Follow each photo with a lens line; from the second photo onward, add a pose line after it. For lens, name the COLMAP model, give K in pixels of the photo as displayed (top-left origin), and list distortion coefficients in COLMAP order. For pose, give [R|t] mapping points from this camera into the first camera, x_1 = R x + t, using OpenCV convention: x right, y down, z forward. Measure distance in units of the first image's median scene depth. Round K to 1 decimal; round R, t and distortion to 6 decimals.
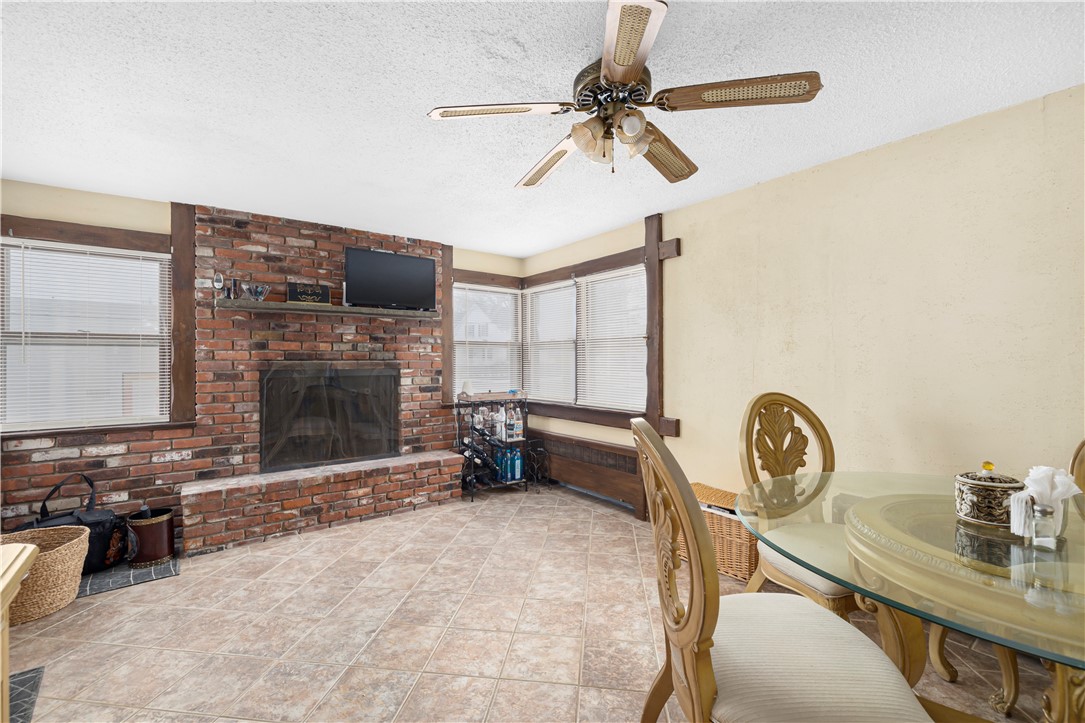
lens RADIAL K [[464.0, 0, 537.6], [0, 464.0, 359.0], [0, 0, 1]] dist [-0.001285, -0.000470]
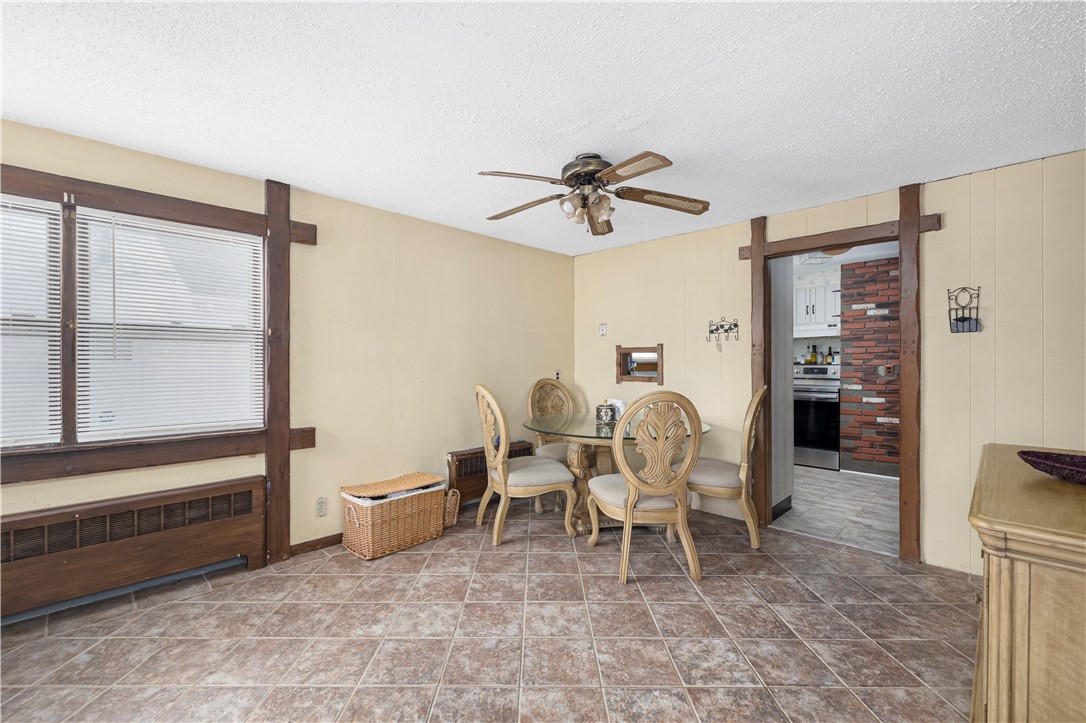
lens RADIAL K [[464.4, 0, 539.1], [0, 464.4, 362.1], [0, 0, 1]] dist [-0.001285, -0.000470]
pose [[-0.135864, 0.003062, 0.990723, -0.558499], [-0.003808, 0.999986, -0.003612, 0.005418], [-0.990720, -0.004263, -0.135850, 0.597626]]
